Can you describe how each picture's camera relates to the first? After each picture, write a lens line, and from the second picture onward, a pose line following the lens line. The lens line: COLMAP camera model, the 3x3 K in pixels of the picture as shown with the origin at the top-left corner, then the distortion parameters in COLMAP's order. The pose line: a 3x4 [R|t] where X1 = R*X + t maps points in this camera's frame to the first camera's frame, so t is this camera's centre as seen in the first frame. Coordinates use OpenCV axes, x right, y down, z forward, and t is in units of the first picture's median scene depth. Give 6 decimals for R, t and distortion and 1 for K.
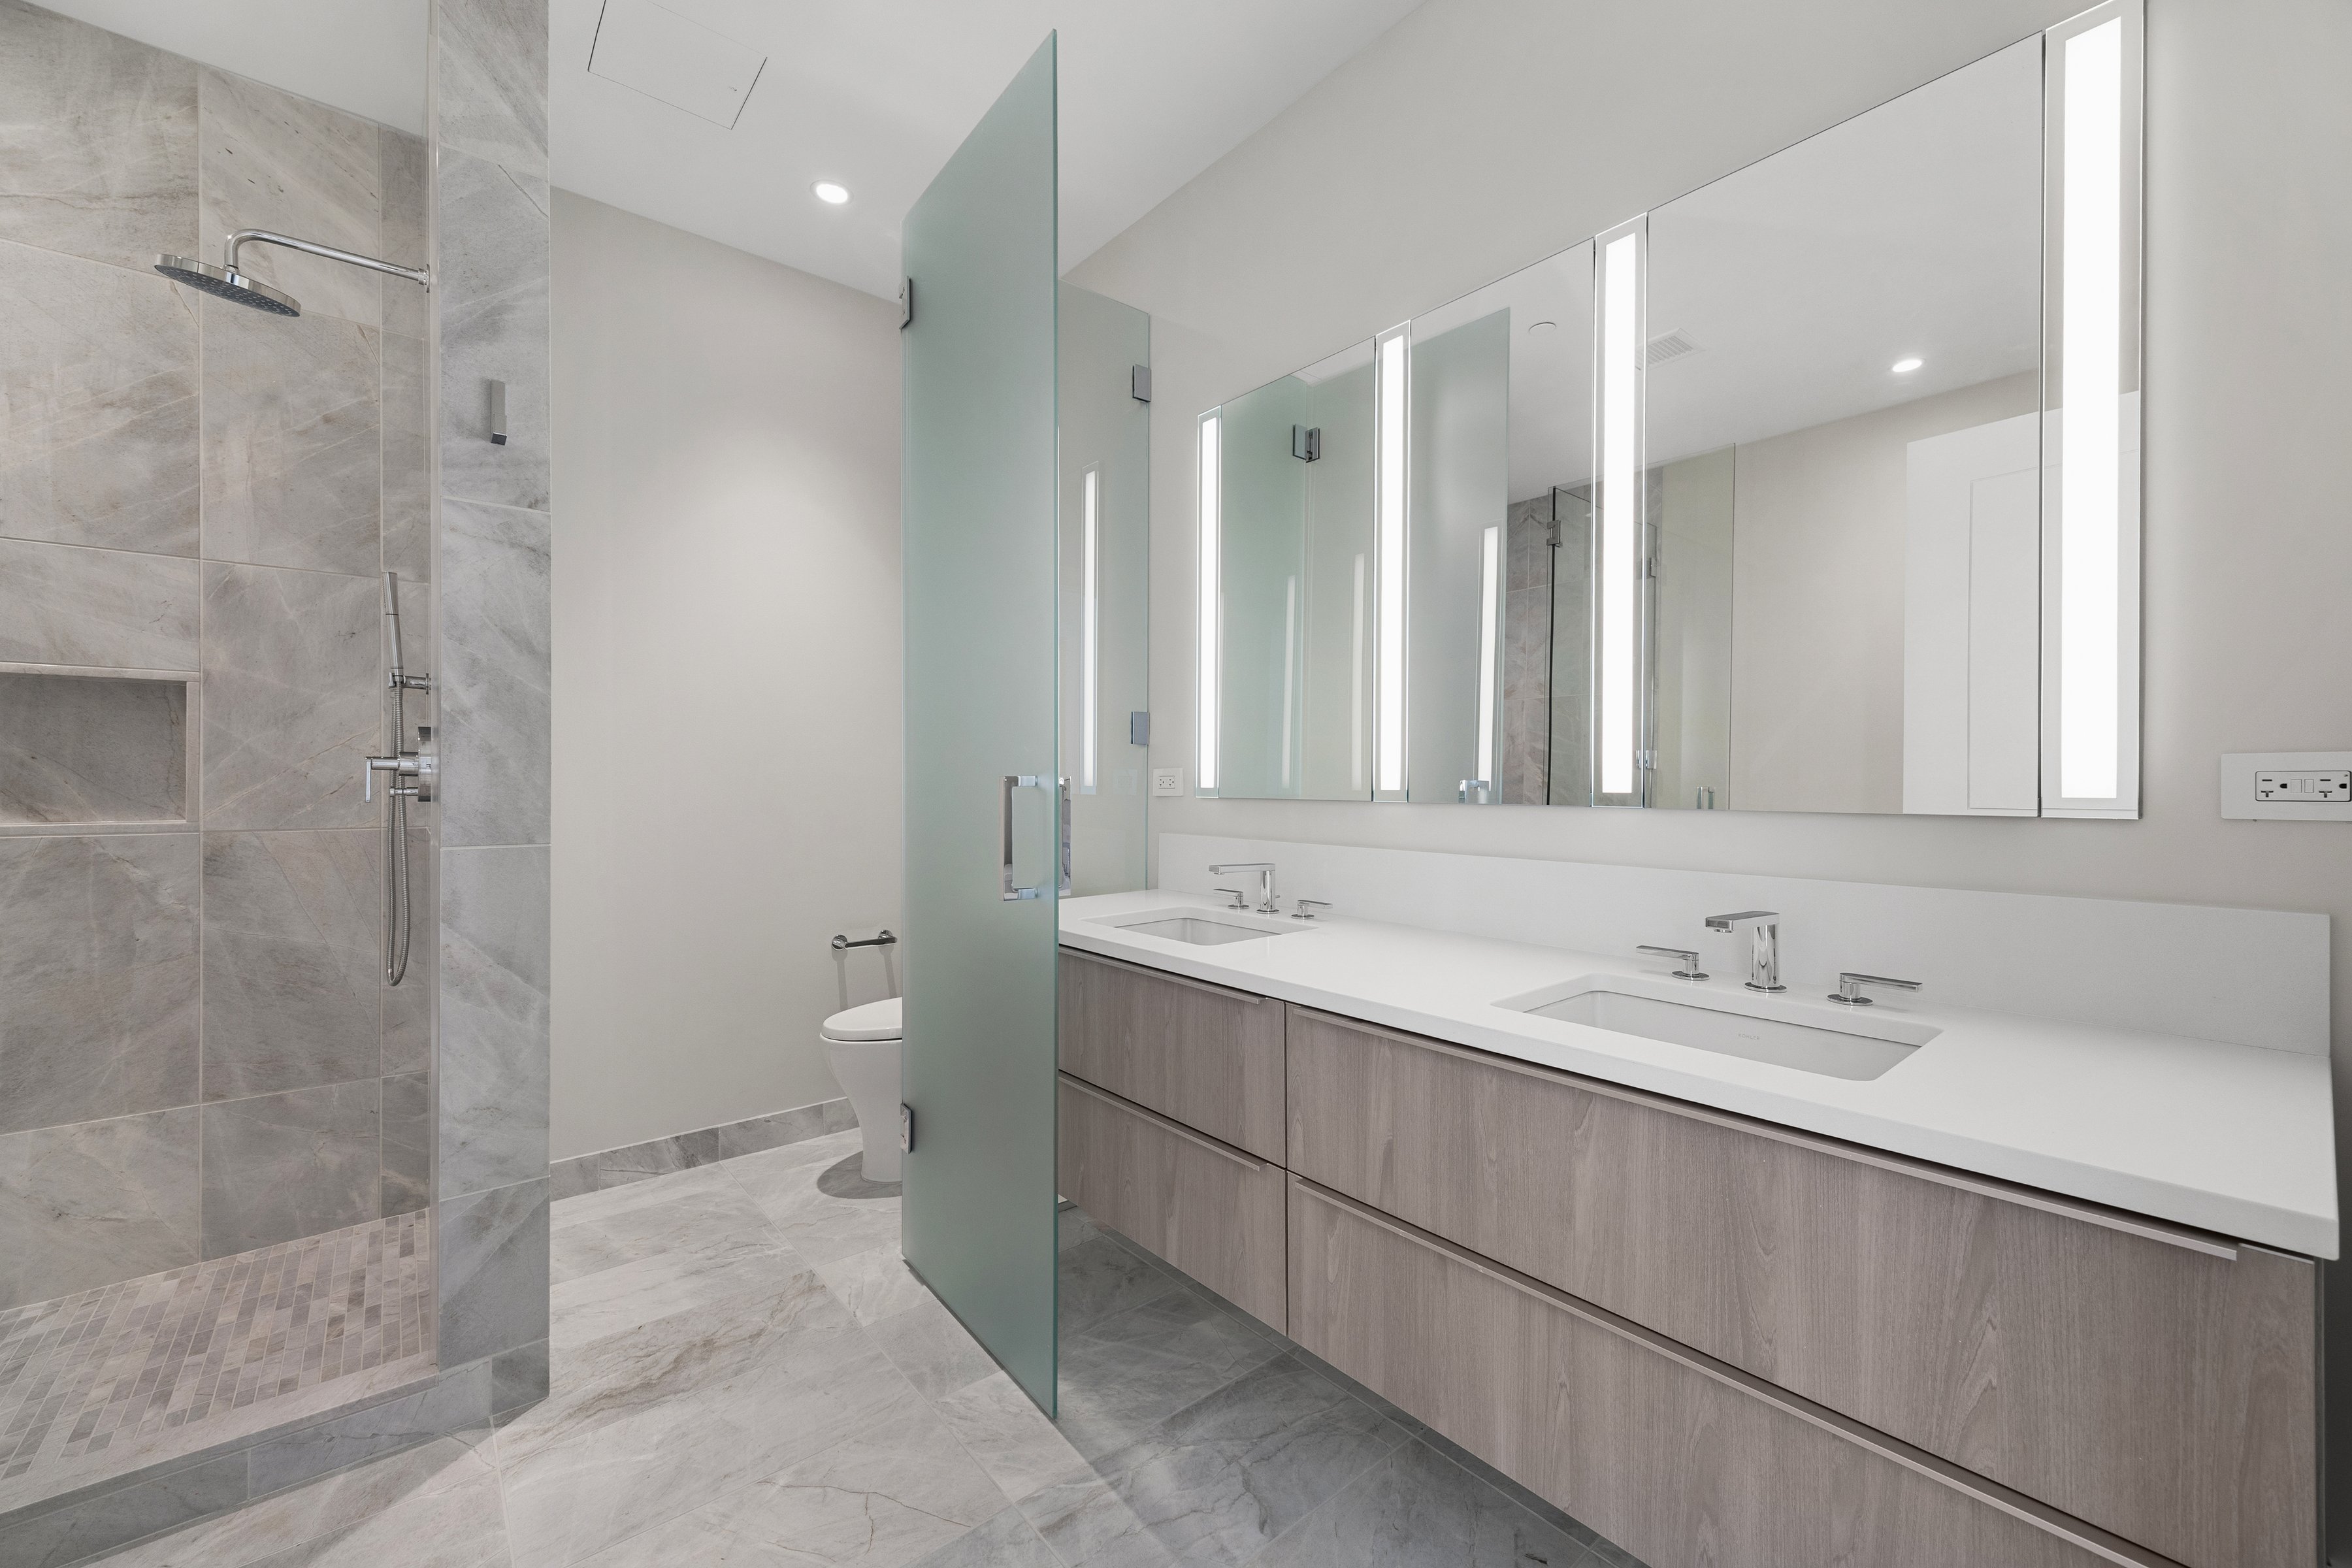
lens RADIAL K [[899.6, 0, 1169.1], [0, 899.6, 785.8], [0, 0, 1]] dist [-0.002714, -0.000261]
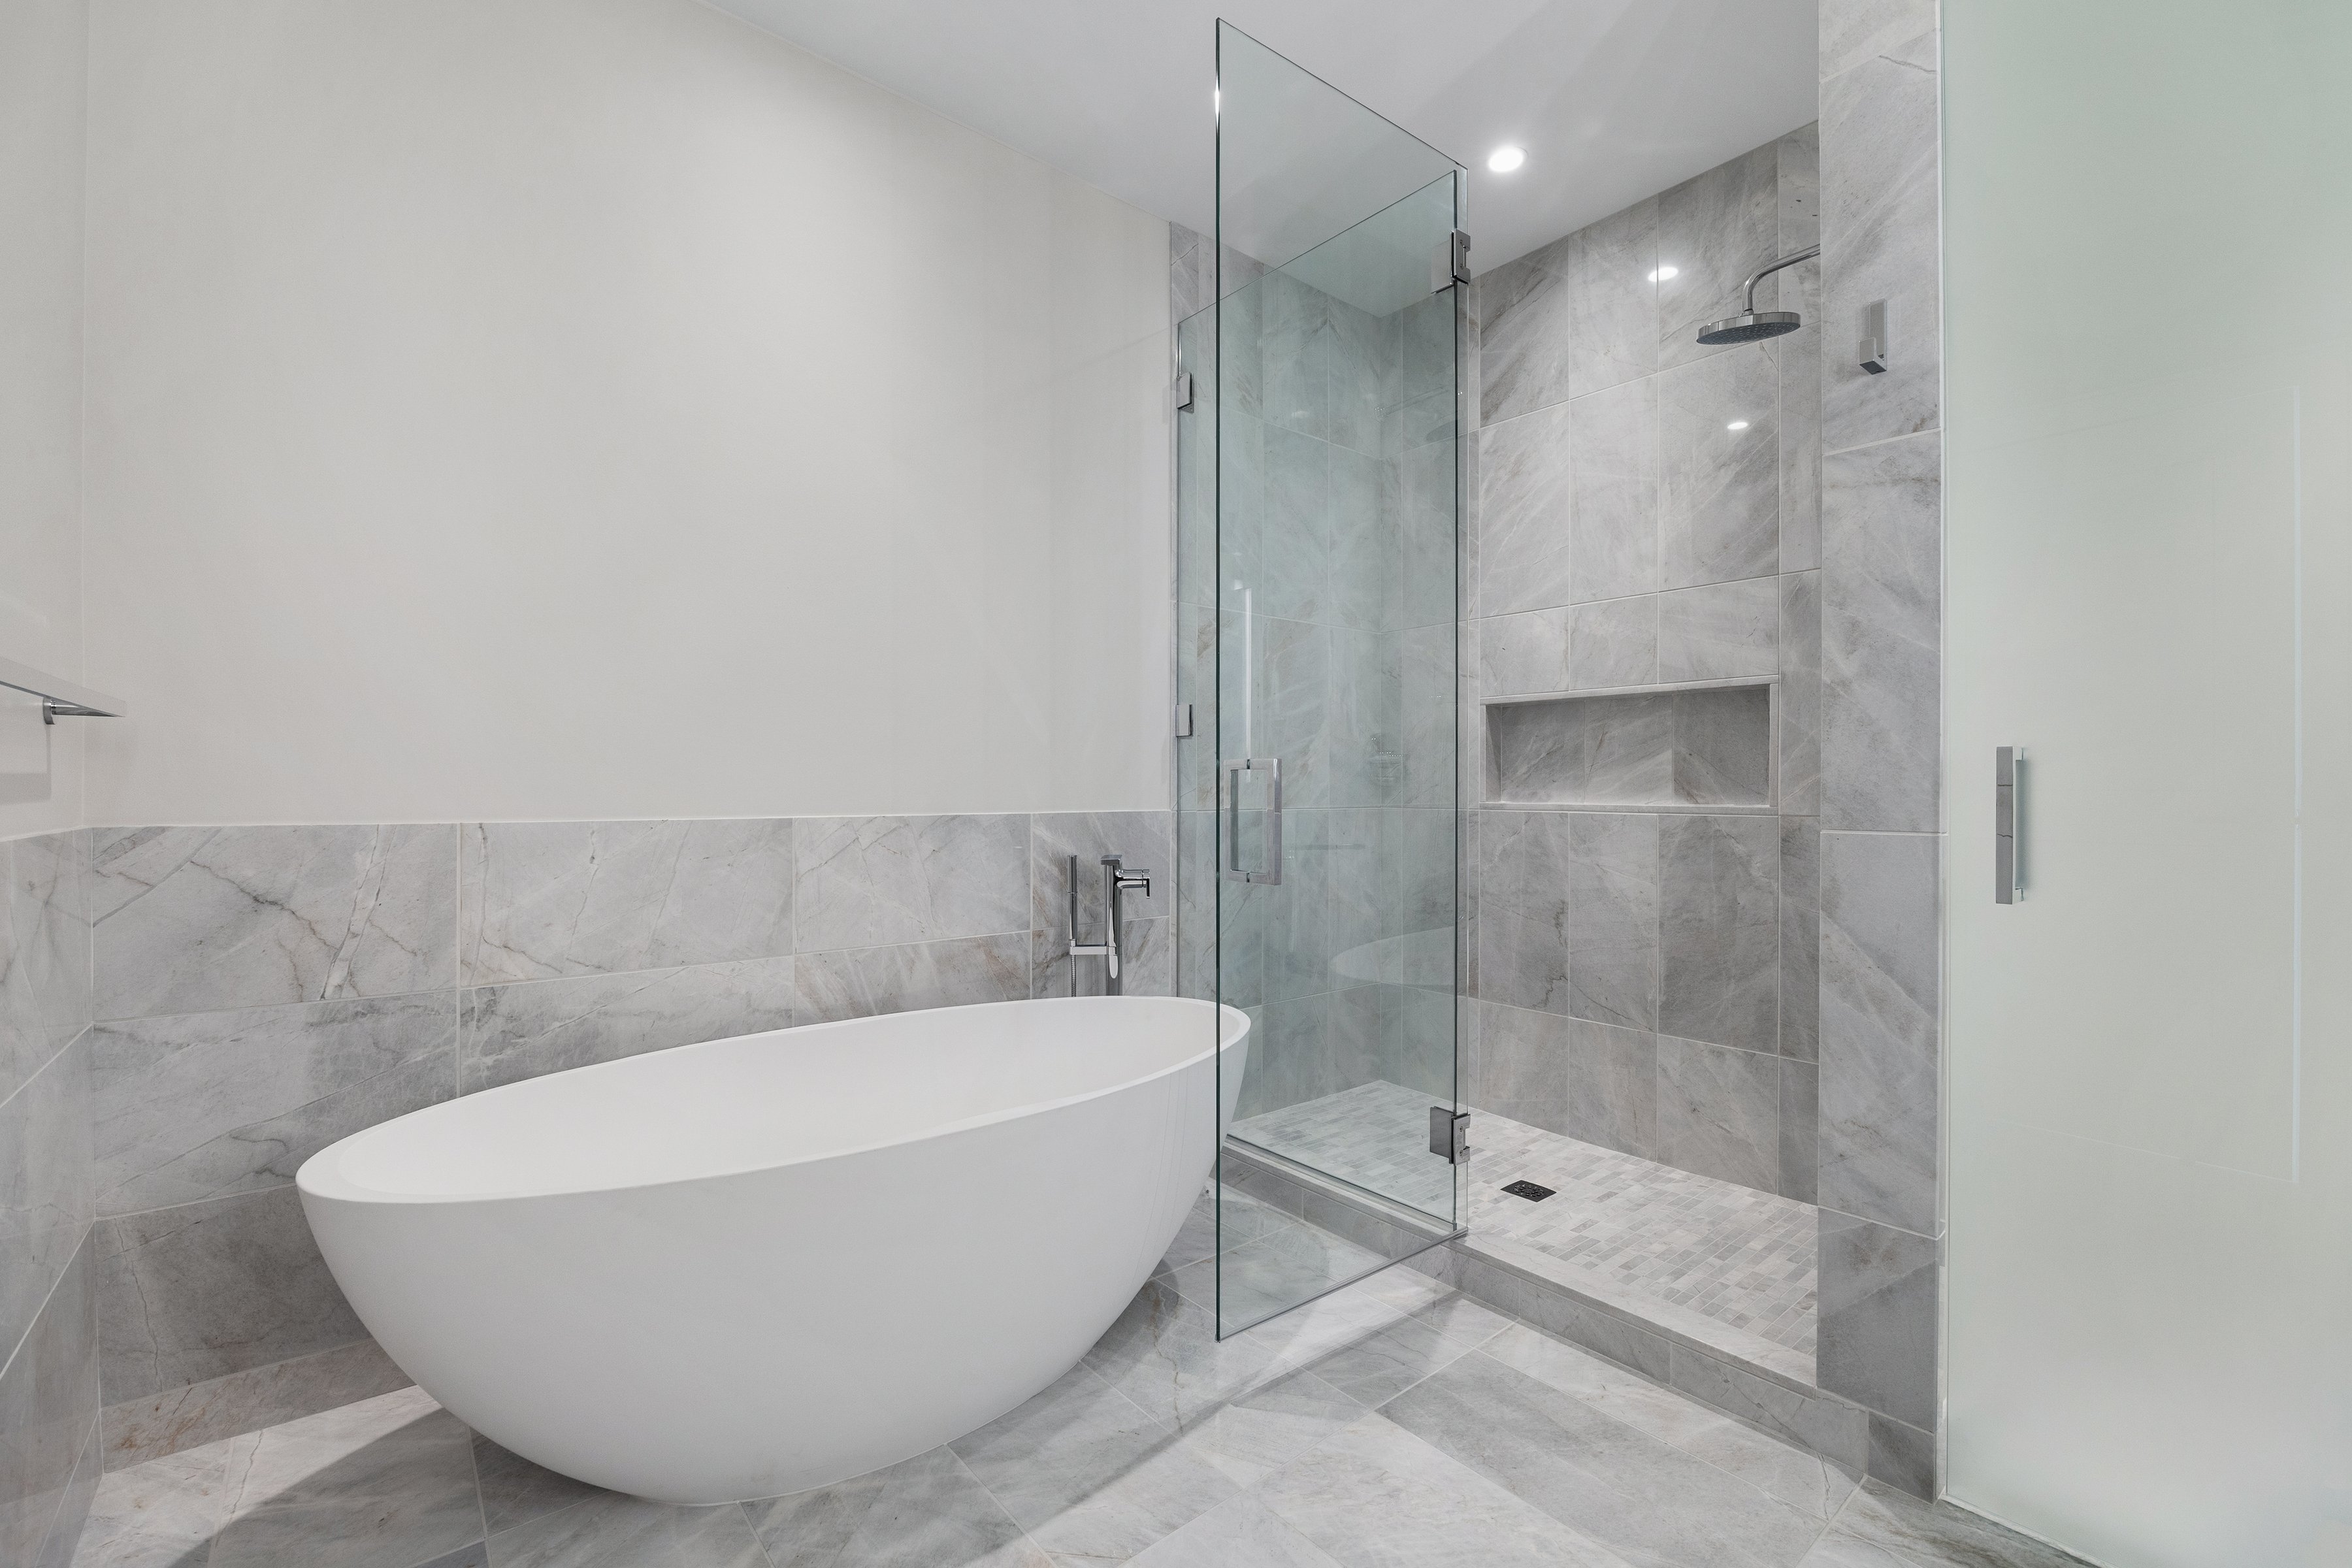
lens RADIAL K [[975.0, 0, 1172.1], [0, 975.0, 788.5], [0, 0, 1]] dist [-0.016038, 0.000353]
pose [[0.018359, 0.001201, -0.999831, 0.166151], [-0.002882, 0.999995, 0.001148, 0.023562], [0.999827, 0.002860, 0.018363, 0.273735]]
